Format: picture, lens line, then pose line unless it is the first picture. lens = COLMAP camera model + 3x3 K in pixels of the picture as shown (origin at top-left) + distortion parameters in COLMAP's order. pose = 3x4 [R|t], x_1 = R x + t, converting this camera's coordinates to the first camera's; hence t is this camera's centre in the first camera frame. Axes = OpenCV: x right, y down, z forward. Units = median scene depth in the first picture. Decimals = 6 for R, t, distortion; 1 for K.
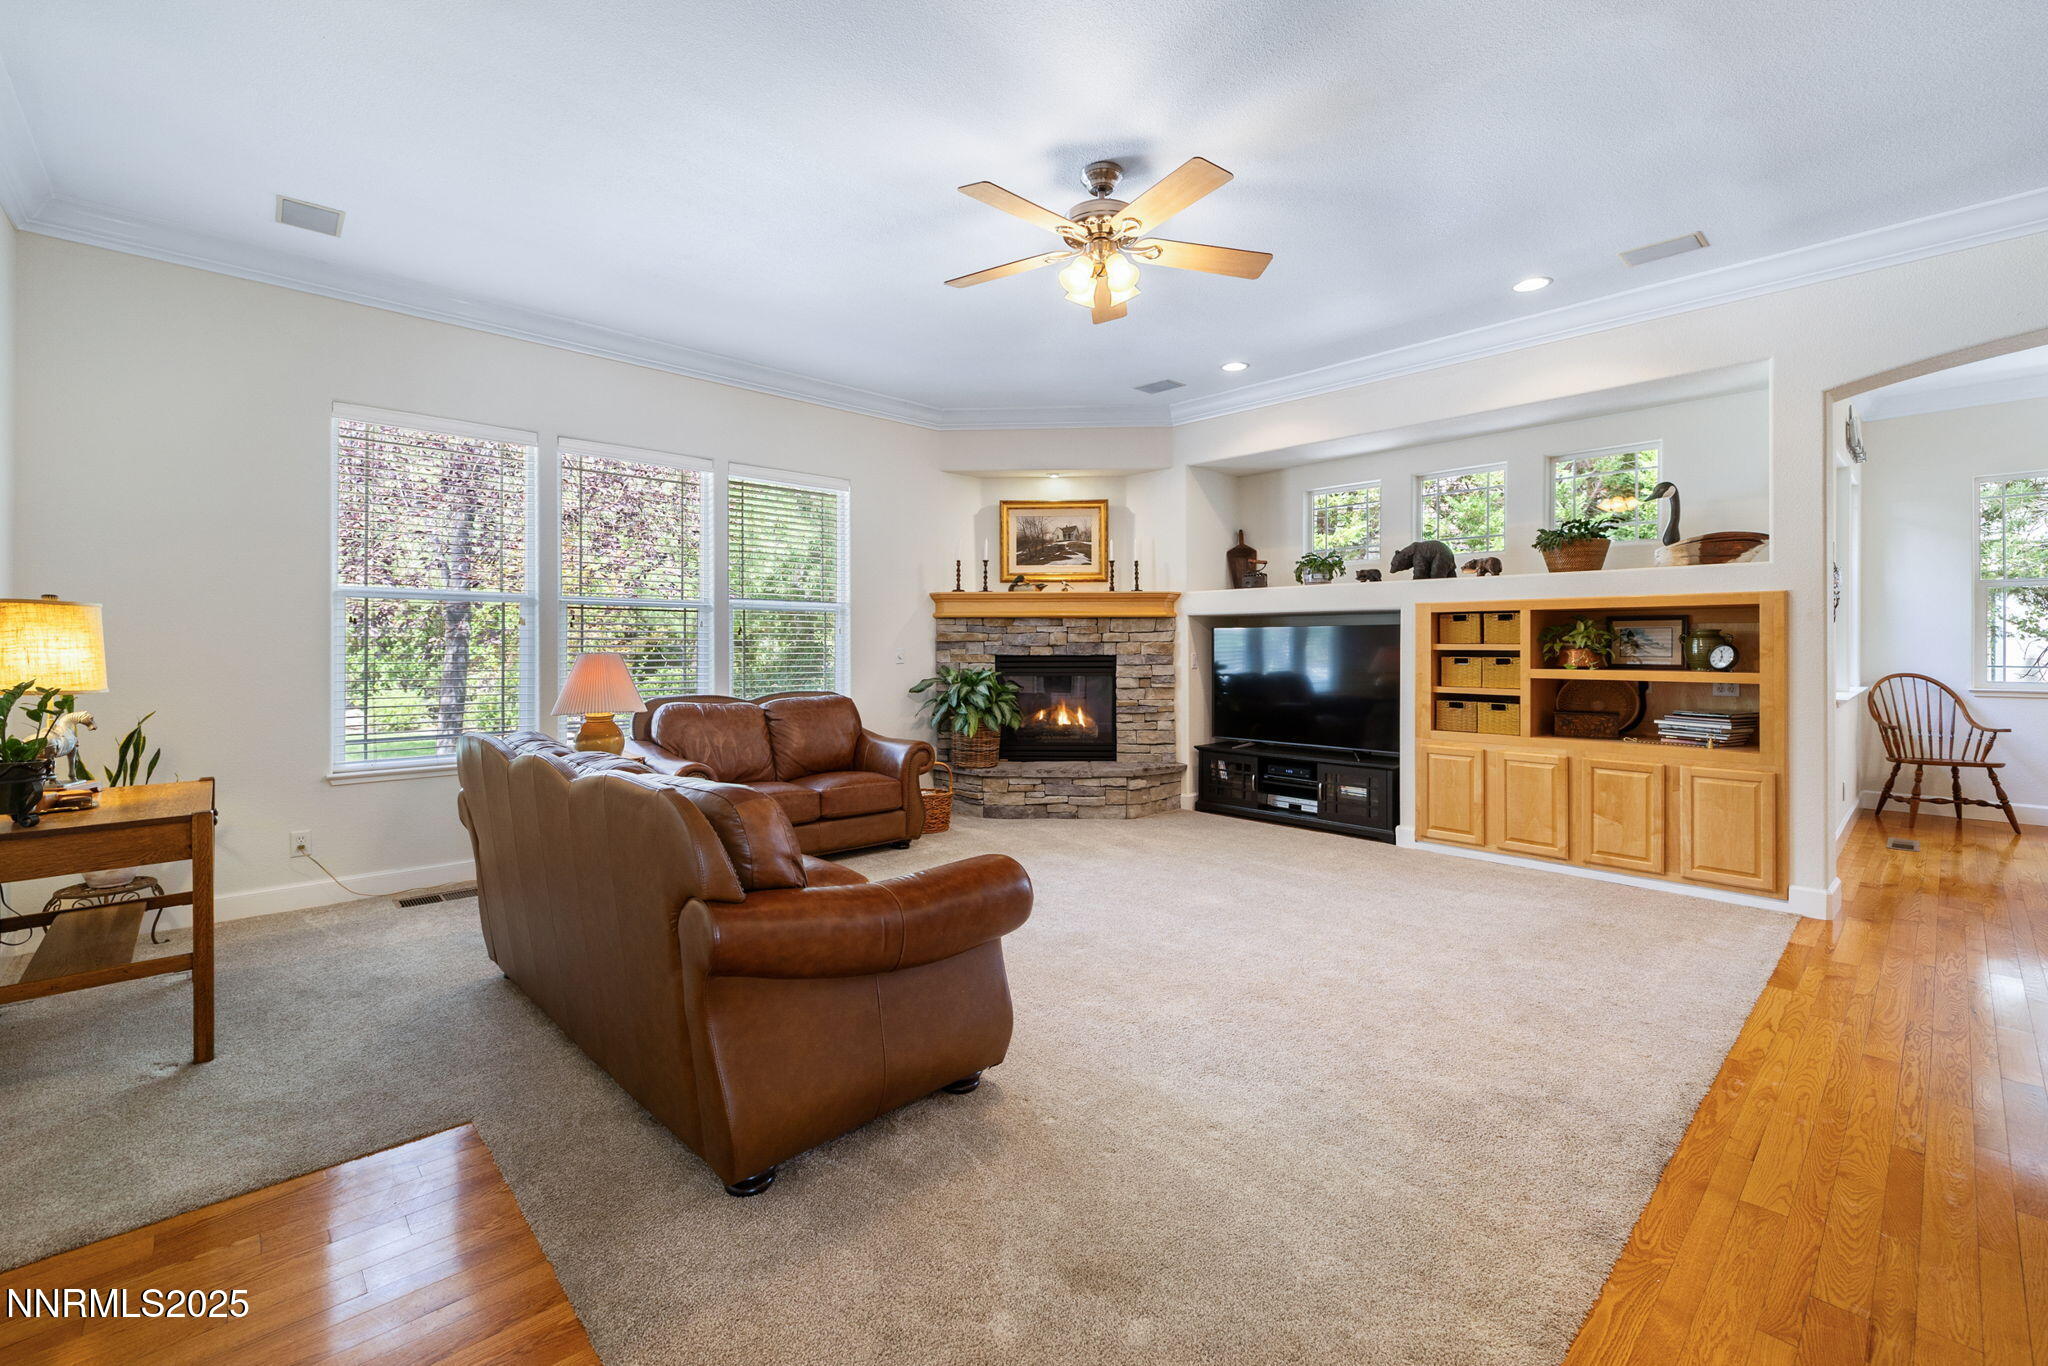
lens RADIAL K [[863.2, 0, 1022.3], [0, 863.2, 644.0], [0, 0, 1]] dist [-0.001704, -0.000392]
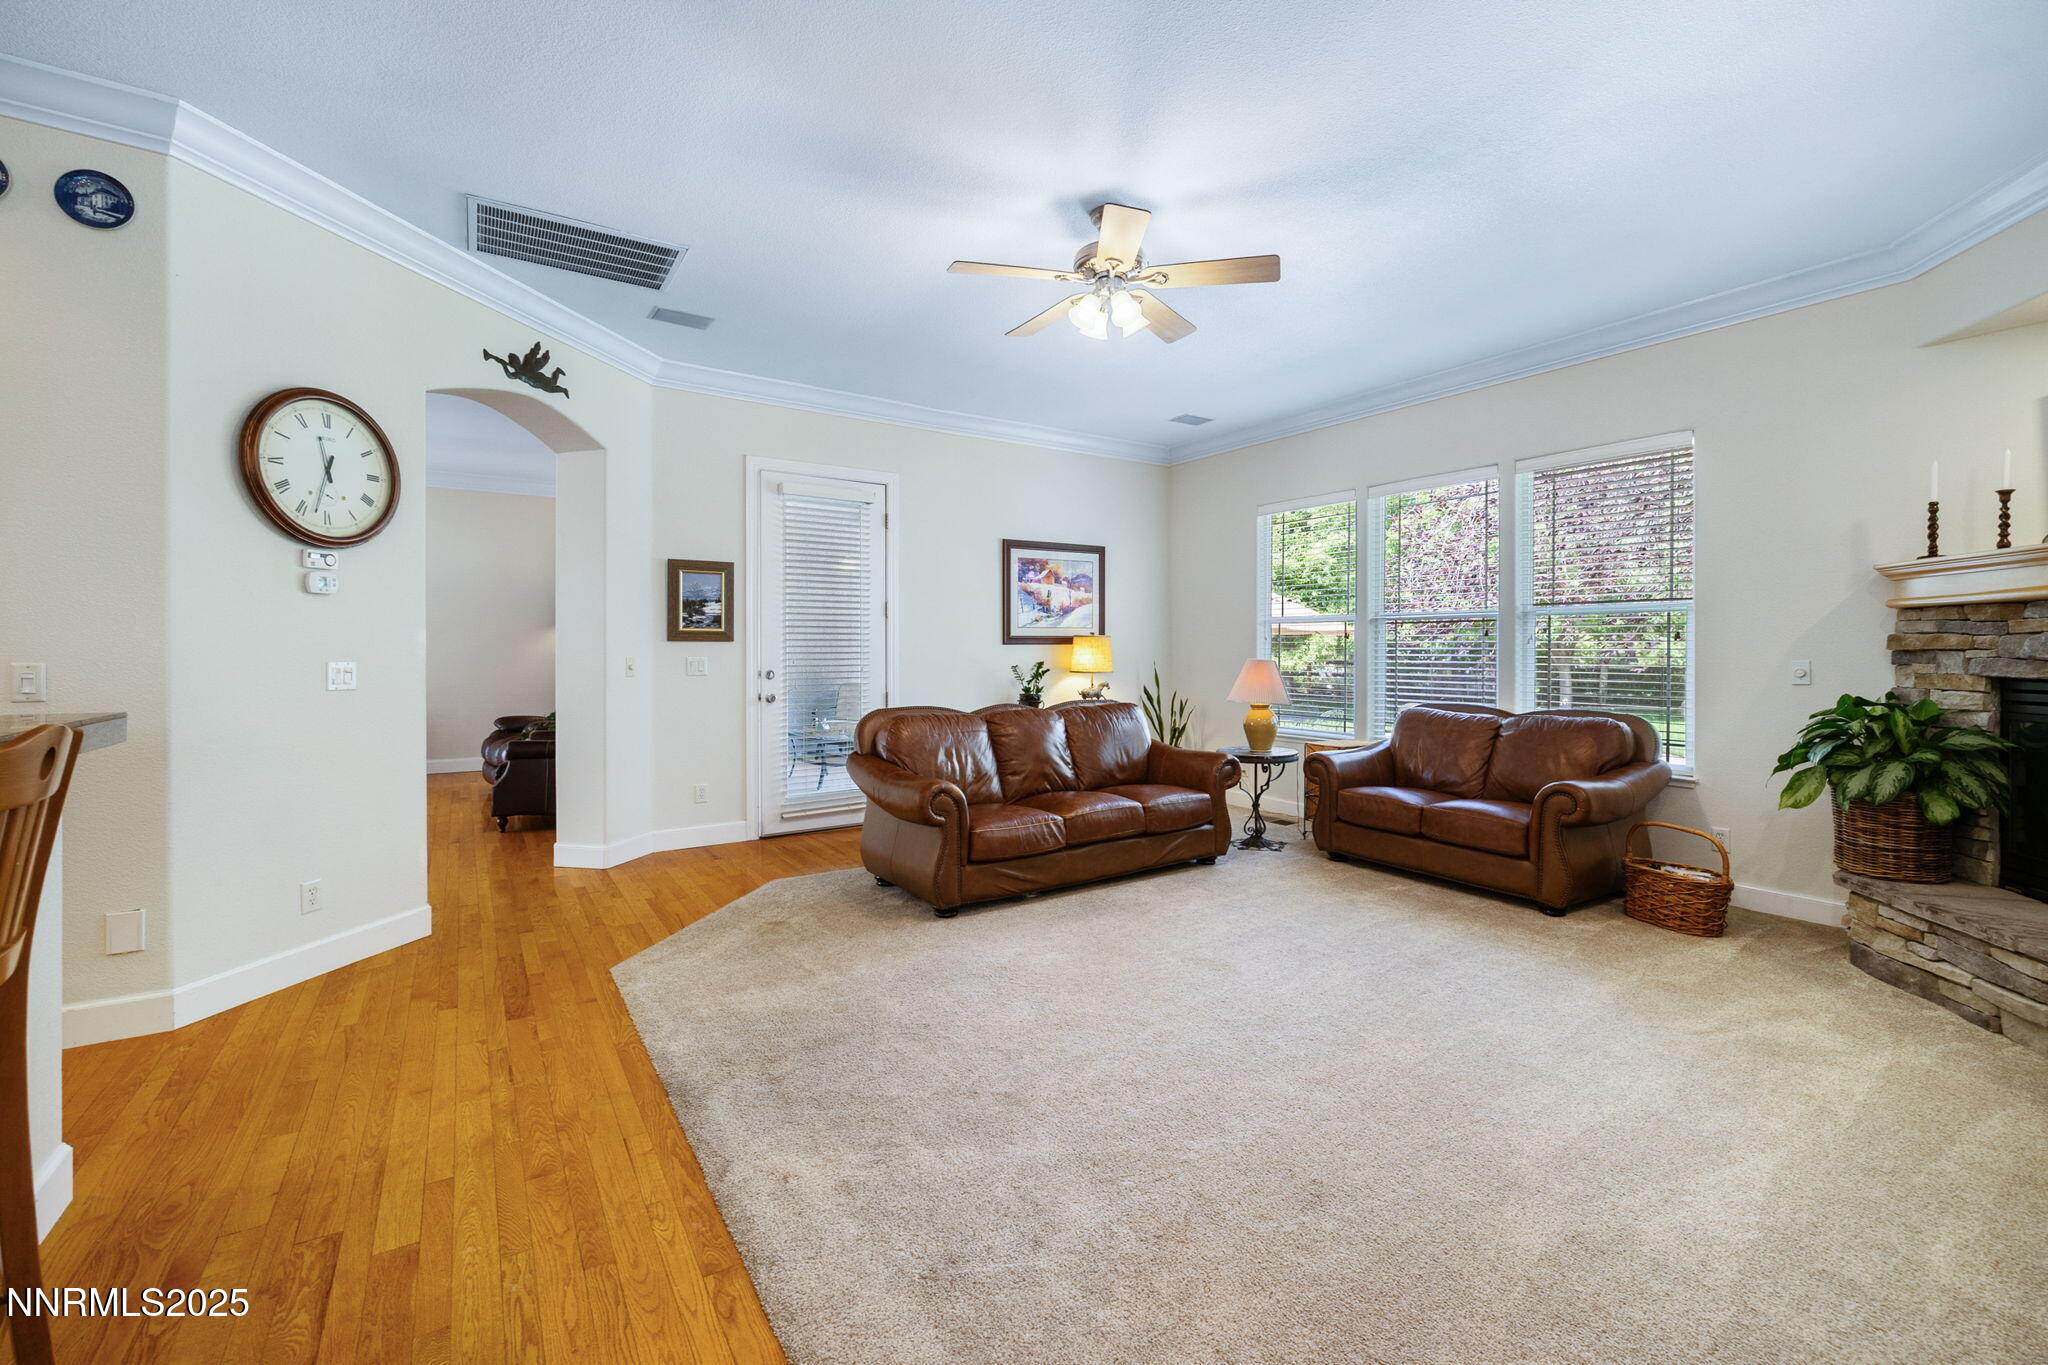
lens RADIAL K [[863.2, 0, 1016.2], [0, 863.2, 667.3], [0, 0, 1]] dist [-0.001704, -0.000392]
pose [[-0.180034, 0.019694, -0.983463, 0.571907], [-0.000481, 0.999798, 0.020109, -0.002848], [0.983660, 0.004093, -0.179988, 0.529365]]
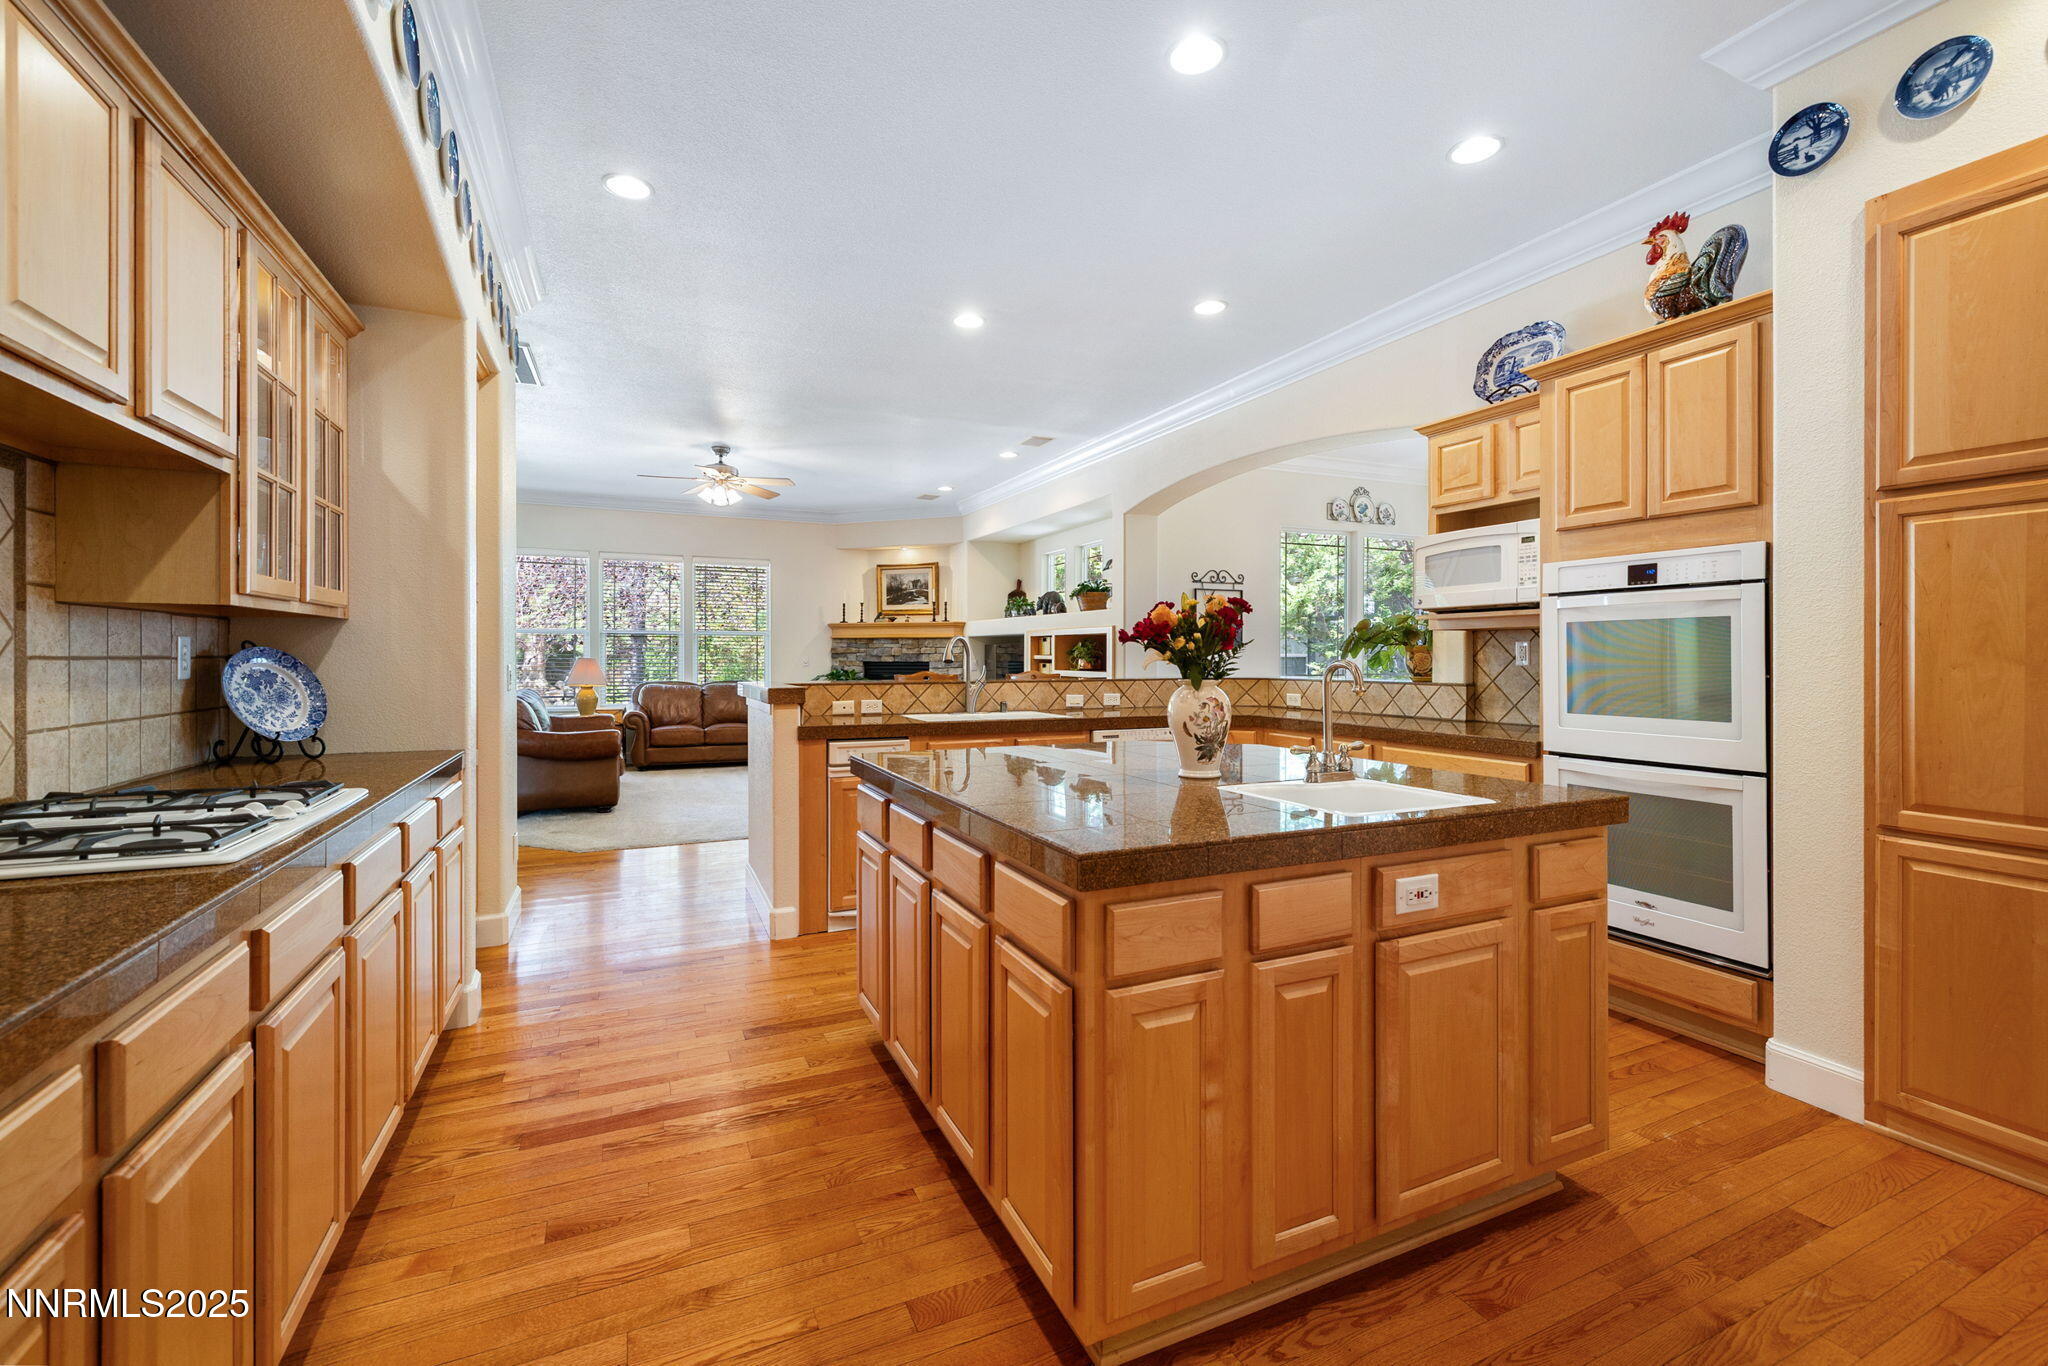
lens RADIAL K [[863.2, 0, 1029.0], [0, 863.2, 661.6], [0, 0, 1]] dist [-0.001704, -0.000392]
pose [[0.950216, 0.004006, -0.311566, 0.776074], [-0.000784, 0.999945, 0.010465, -0.004035], [0.311590, -0.009699, 0.950167, -0.452178]]
